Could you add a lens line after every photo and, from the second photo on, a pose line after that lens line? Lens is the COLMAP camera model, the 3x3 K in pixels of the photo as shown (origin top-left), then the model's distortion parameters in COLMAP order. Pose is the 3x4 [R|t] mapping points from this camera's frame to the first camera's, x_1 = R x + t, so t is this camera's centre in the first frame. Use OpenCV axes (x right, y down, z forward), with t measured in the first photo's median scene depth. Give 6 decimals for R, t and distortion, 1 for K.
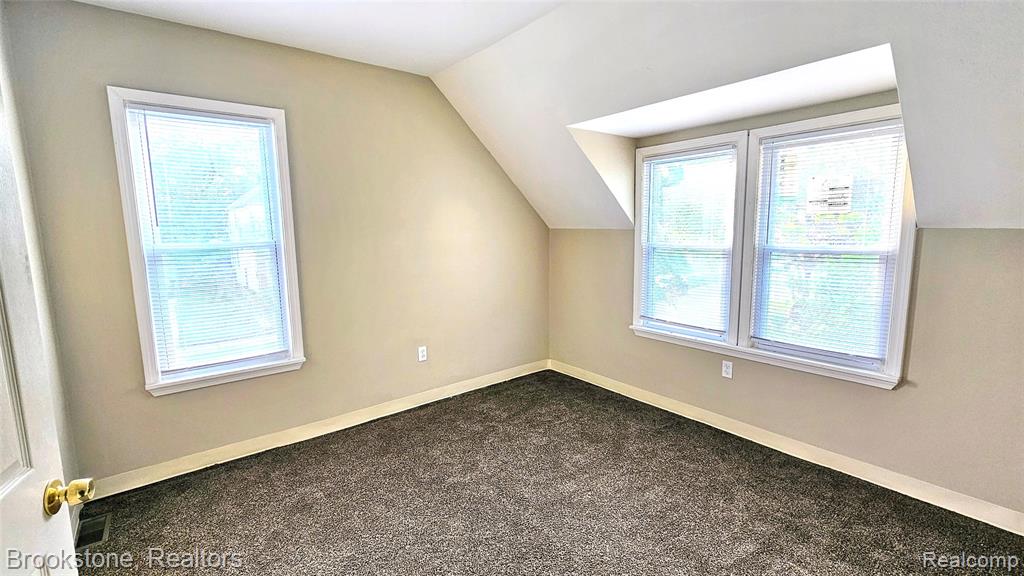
lens RADIAL K [[439.3, 0, 506.4], [0, 439.3, 280.9], [0, 0, 1]] dist [-0.001719, -0.000461]
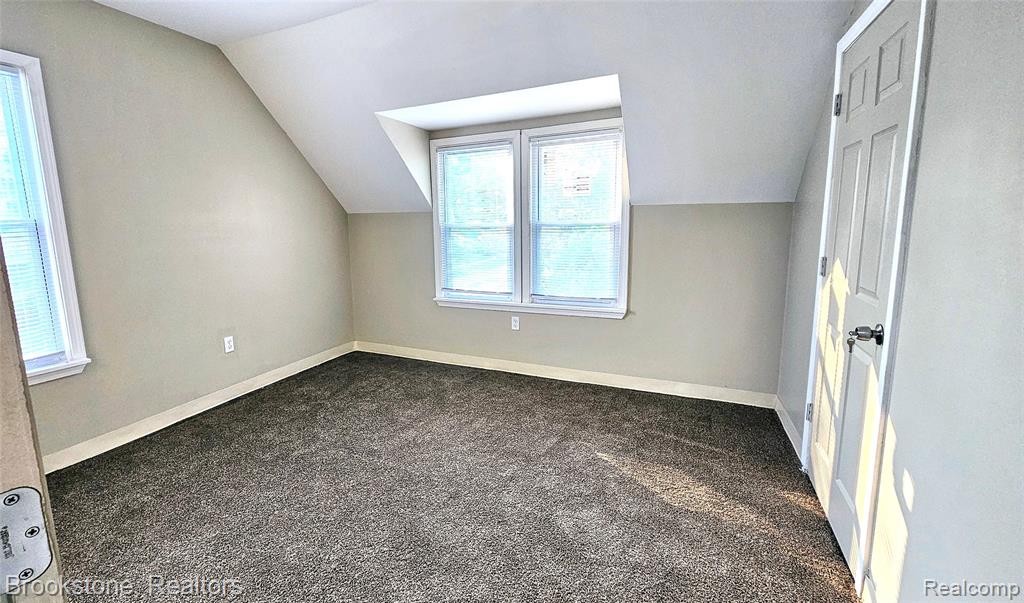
lens RADIAL K [[430.2, 0, 477.9], [0, 430.2, 275.0], [0, 0, 1]] dist [-0.003772, 0.000549]
pose [[0.902098, -0.063486, 0.426836, -0.115576], [0.060968, 0.997948, 0.019579, 0.040880], [-0.427203, 0.008361, 0.904117, -0.058981]]
